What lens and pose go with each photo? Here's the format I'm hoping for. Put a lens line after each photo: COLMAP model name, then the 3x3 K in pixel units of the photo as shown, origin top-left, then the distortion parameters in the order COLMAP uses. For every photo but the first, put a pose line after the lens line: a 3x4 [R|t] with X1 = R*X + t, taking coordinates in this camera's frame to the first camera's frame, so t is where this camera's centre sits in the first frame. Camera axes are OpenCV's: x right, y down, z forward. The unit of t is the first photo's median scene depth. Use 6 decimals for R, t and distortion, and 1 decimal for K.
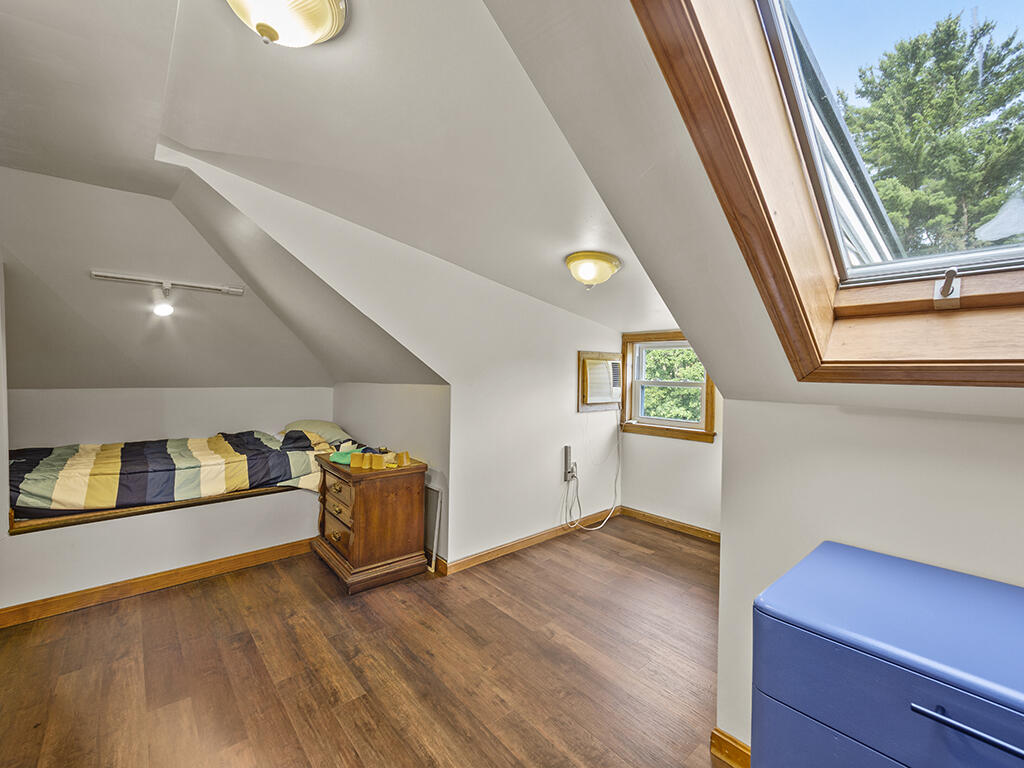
lens RADIAL K [[447.8, 0, 510.0], [0, 447.8, 382.5], [0, 0, 1]] dist [0.006274, 0.000007]
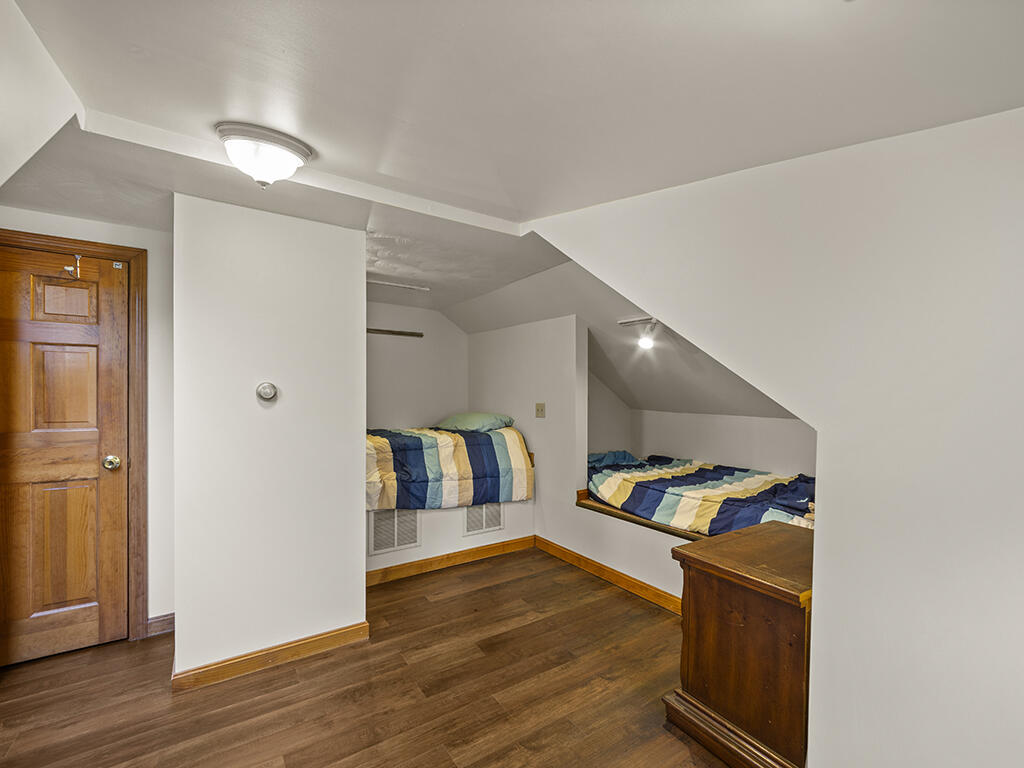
lens RADIAL K [[447.8, 0, 510.0], [0, 447.8, 382.5], [0, 0, 1]] dist [0.006274, 0.000007]
pose [[-0.122051, -0.026024, -0.992183, 0.418785], [-0.023093, 0.999460, -0.023375, -0.037948], [0.992255, 0.020059, -0.122586, 0.882984]]
